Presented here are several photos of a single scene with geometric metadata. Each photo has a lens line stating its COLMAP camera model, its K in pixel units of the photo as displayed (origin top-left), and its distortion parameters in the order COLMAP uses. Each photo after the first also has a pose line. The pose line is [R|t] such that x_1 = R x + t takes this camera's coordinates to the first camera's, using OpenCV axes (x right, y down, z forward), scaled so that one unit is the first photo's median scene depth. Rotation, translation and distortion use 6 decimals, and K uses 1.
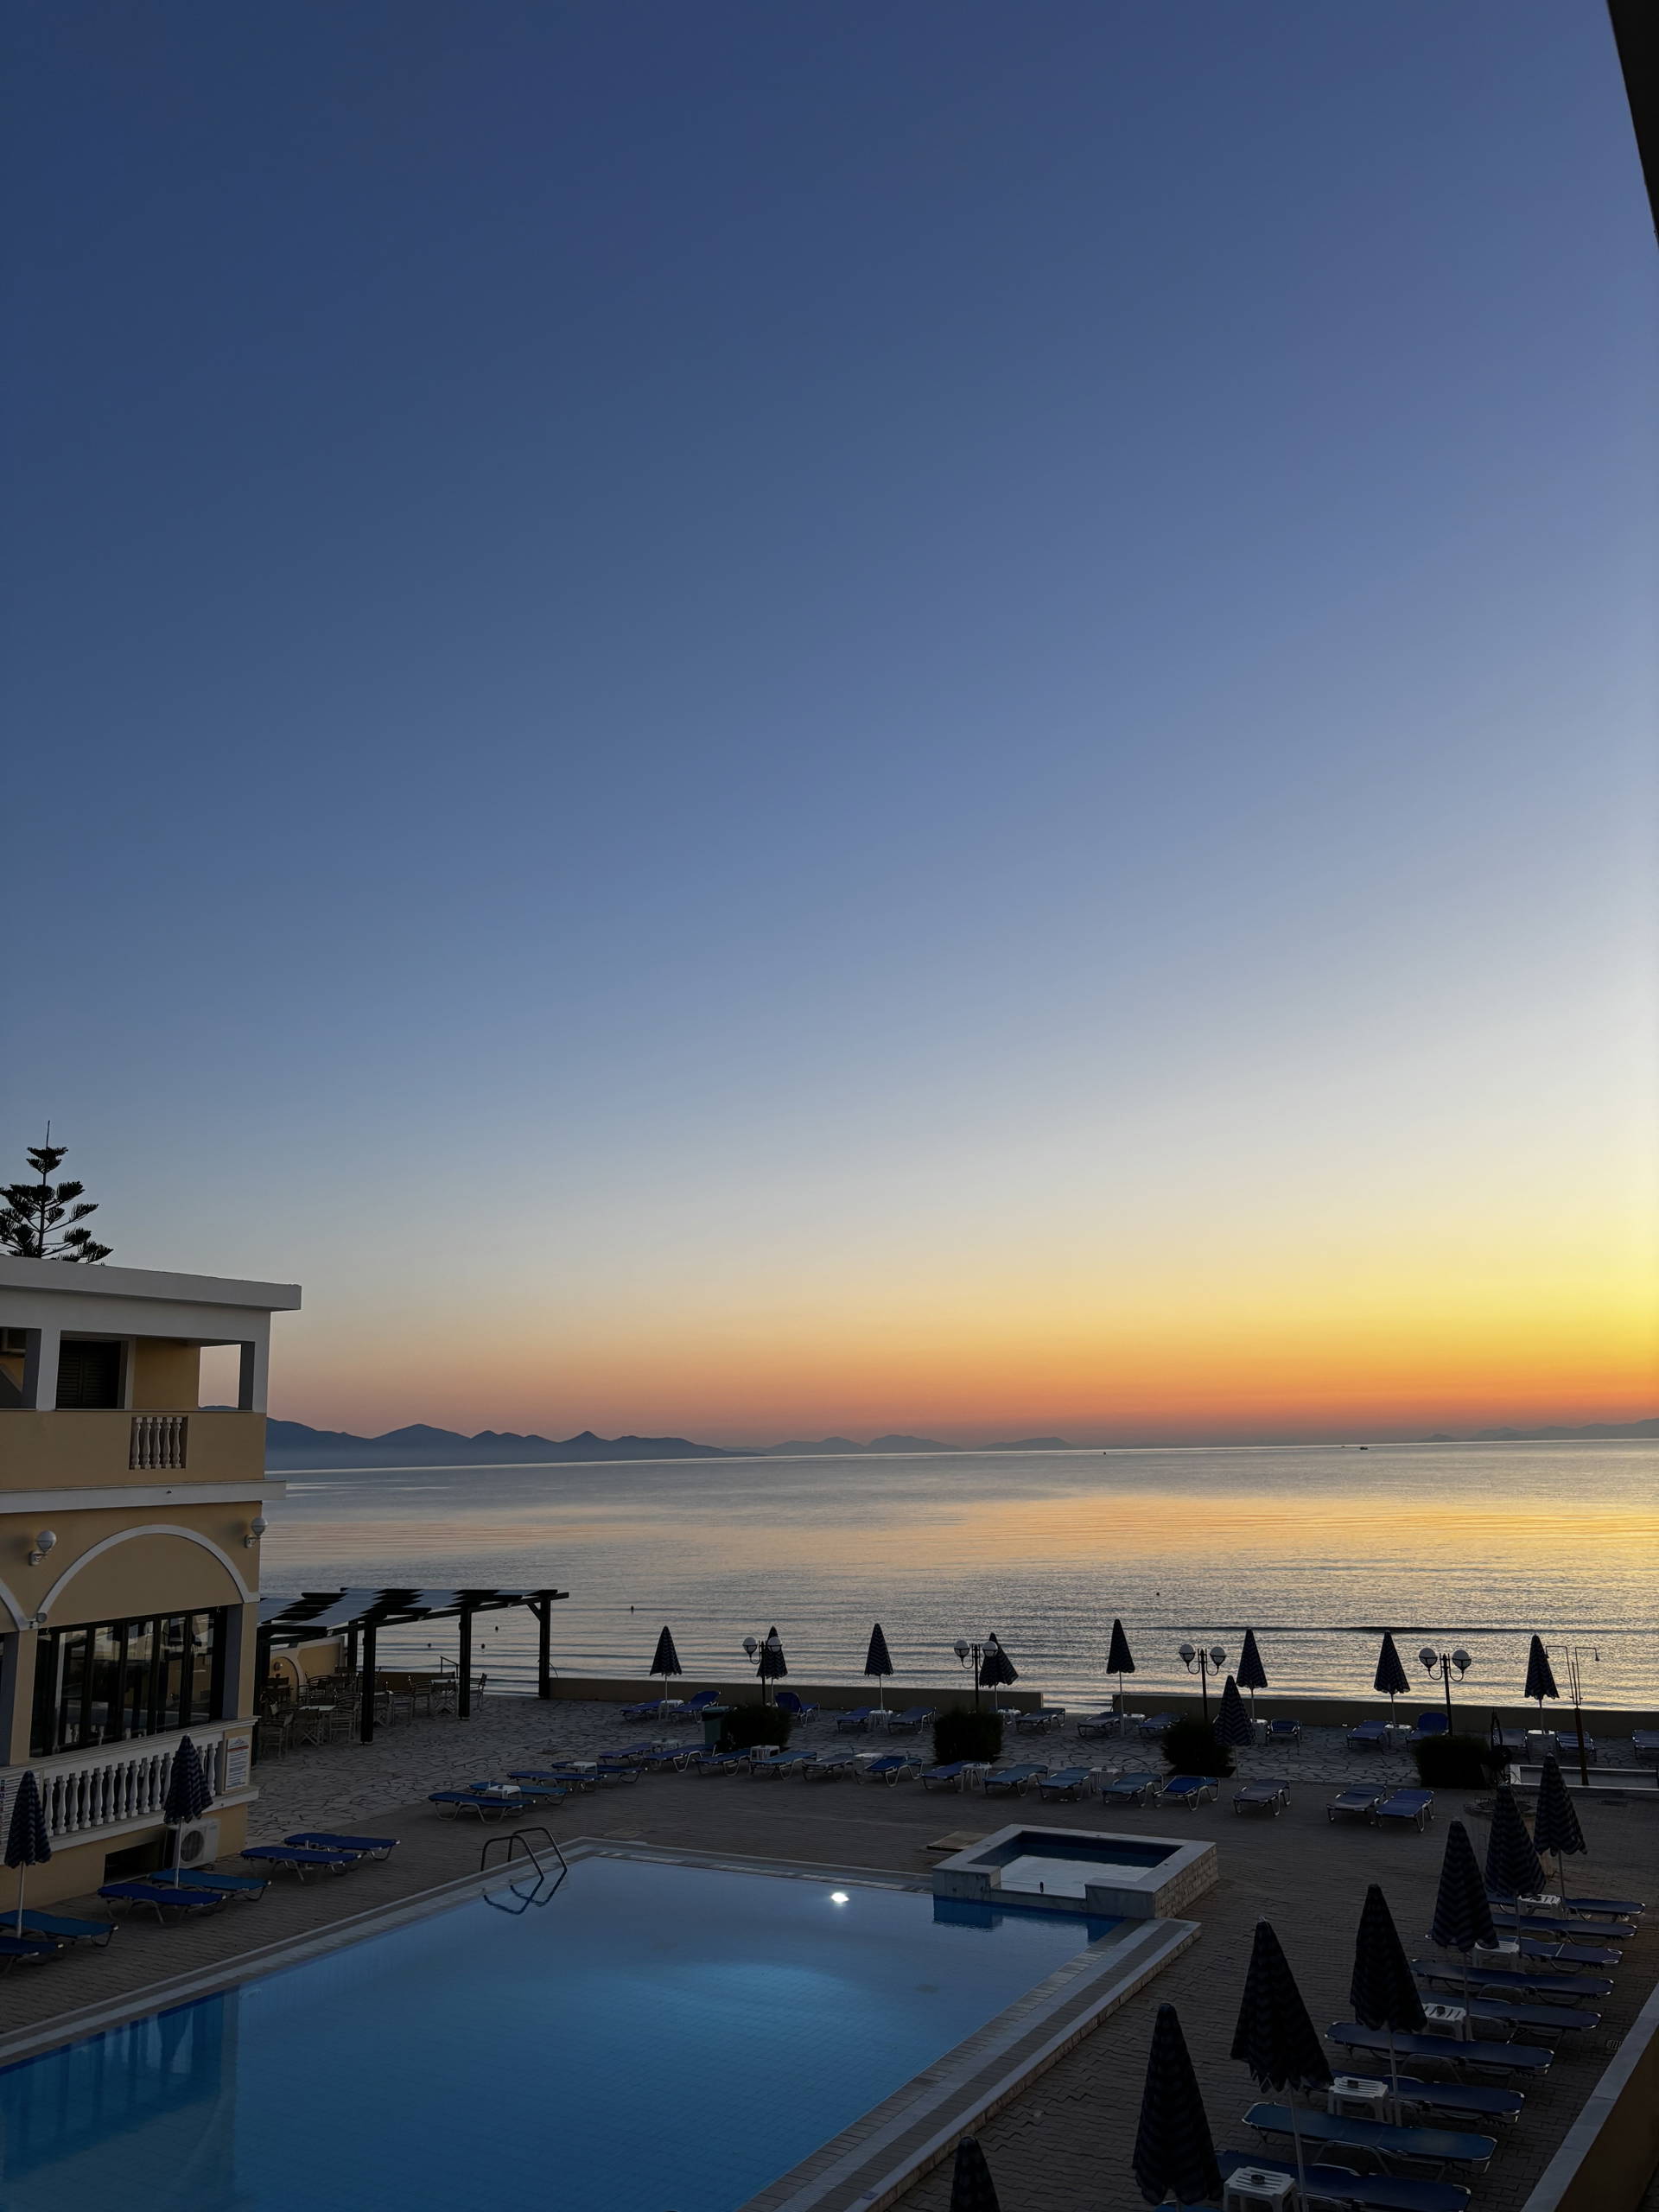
lens RADIAL K [[1681.4, 0, 825.7], [0, 1681.4, 1113.6], [0, 0, 1]] dist [0.030761, -0.009915]
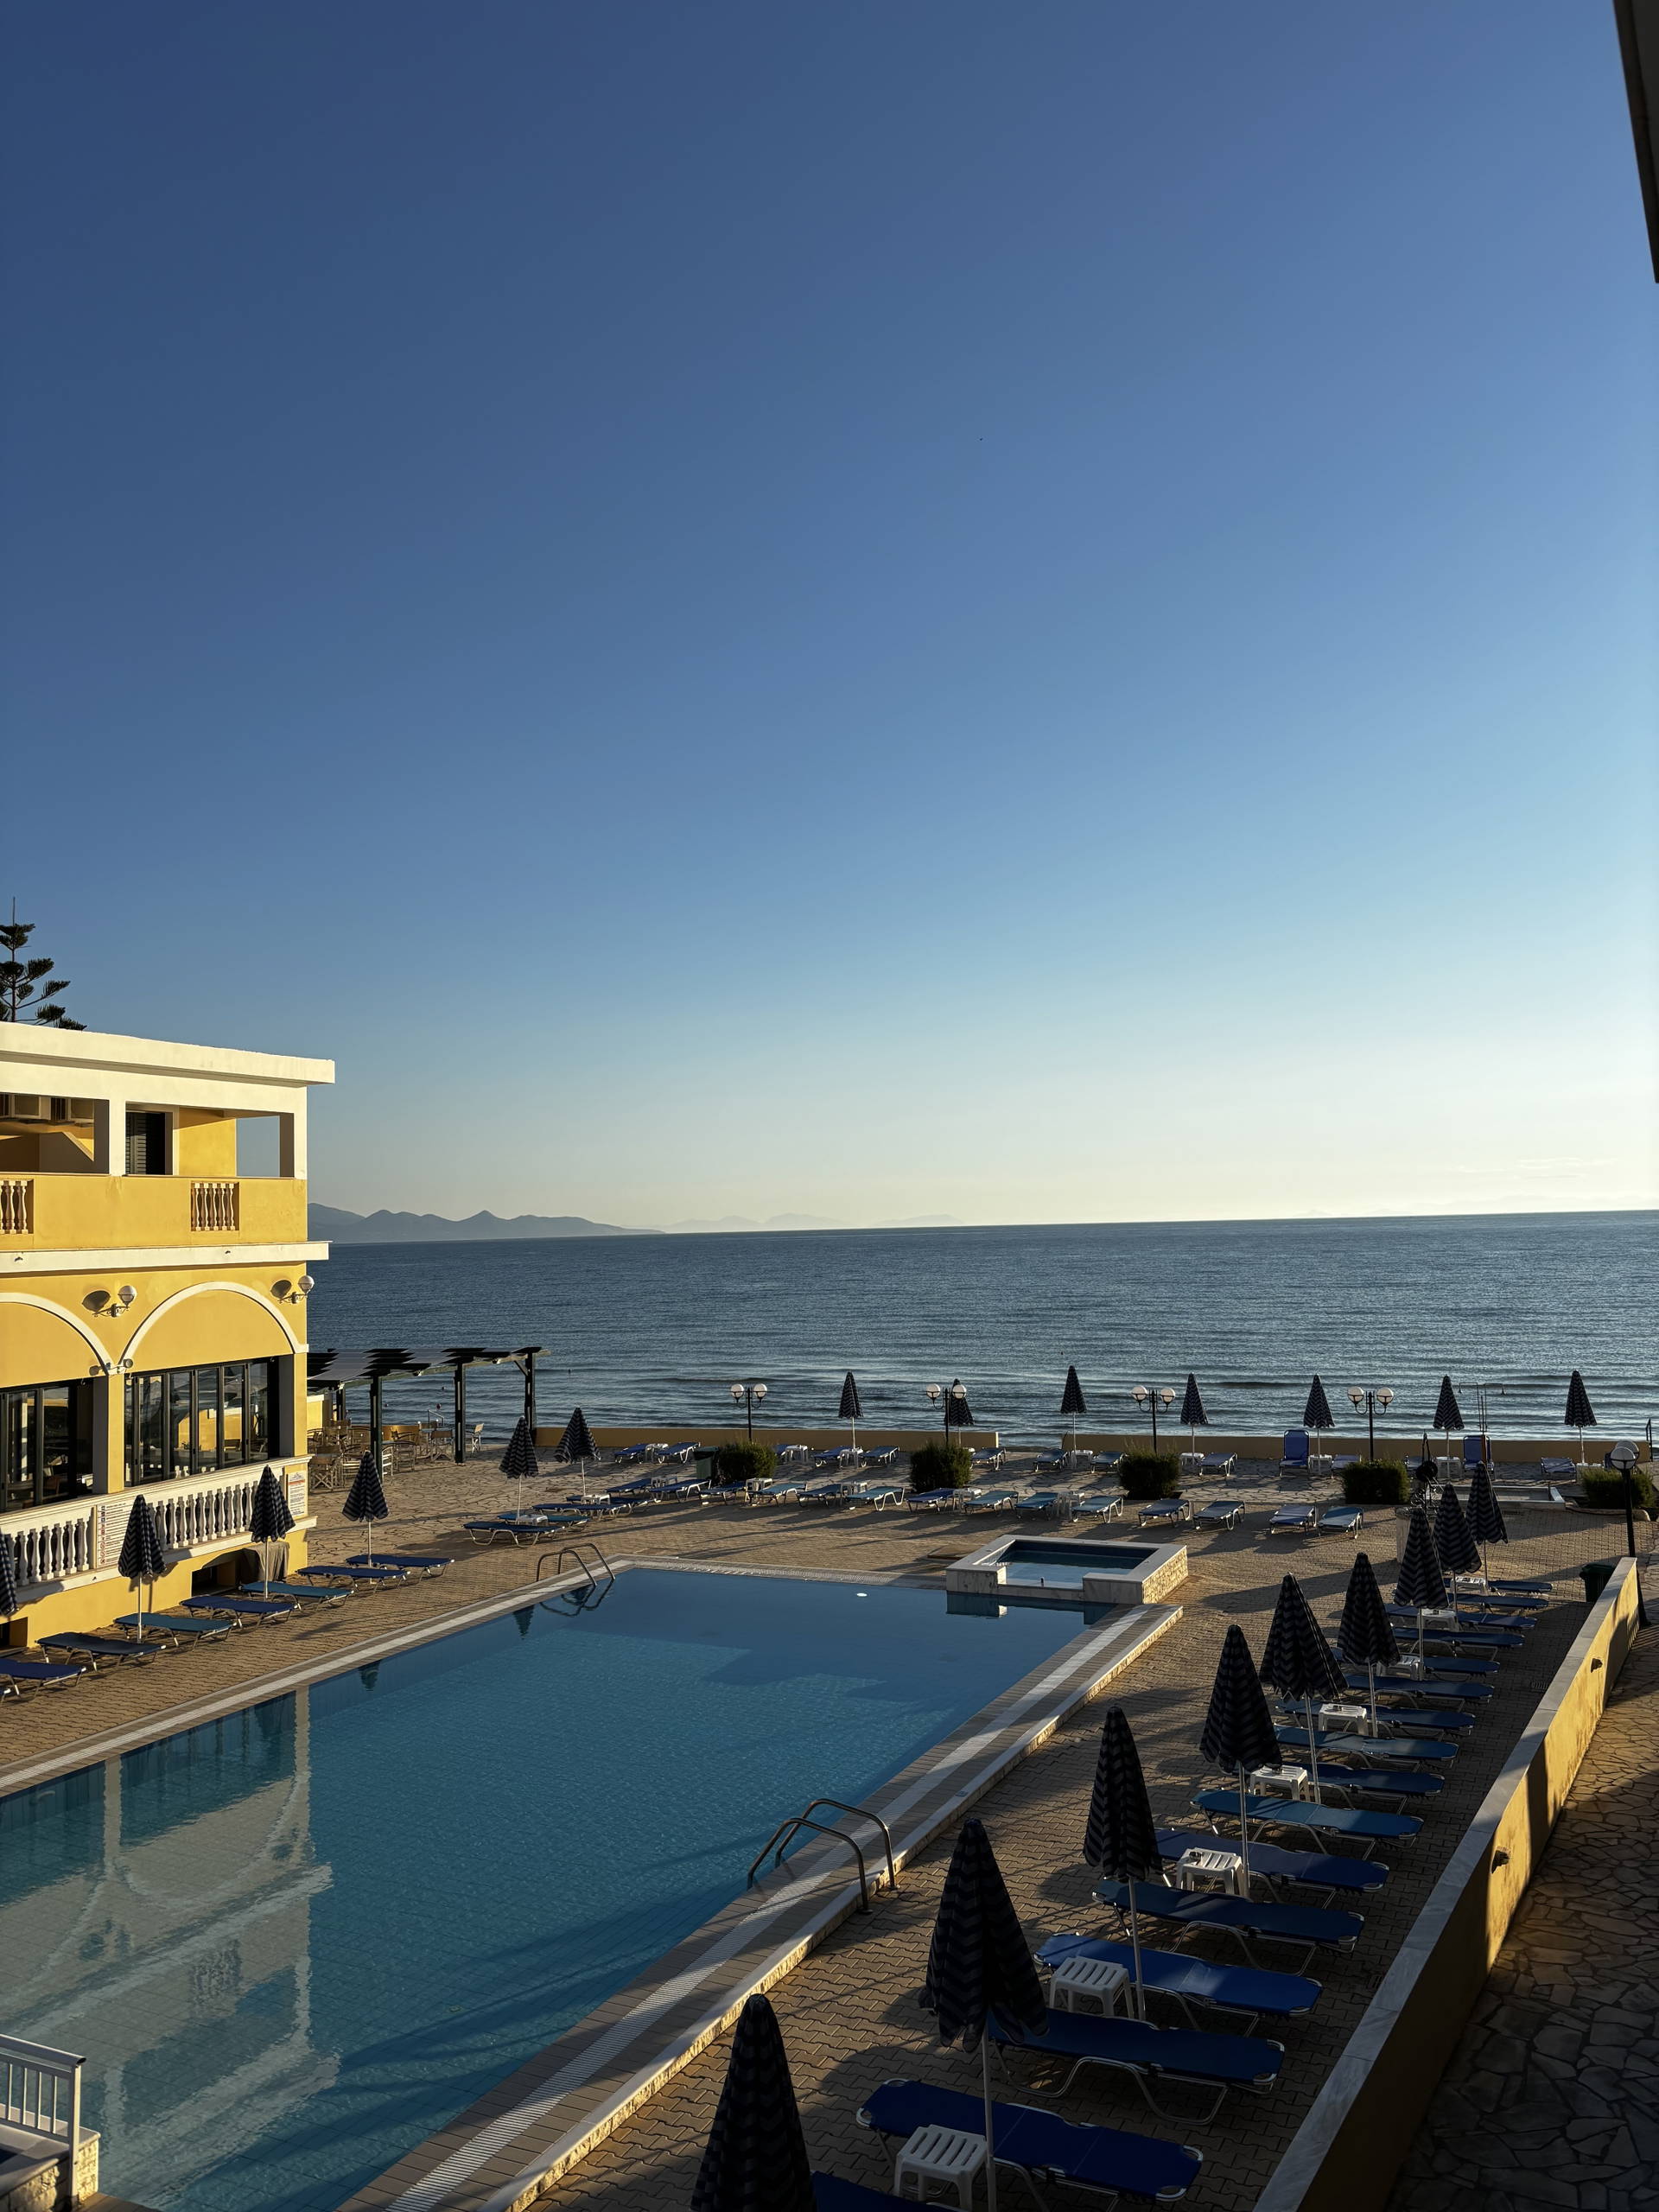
lens RADIAL K [[1681.4, 0, 834.6], [0, 1681.4, 1103.3], [0, 0, 1]] dist [0.030761, -0.009915]
pose [[0.997822, 0.002792, 0.065906, -0.075509], [-0.010872, 0.992401, 0.122562, -0.005266], [-0.065063, -0.123012, 0.990270, -0.074976]]
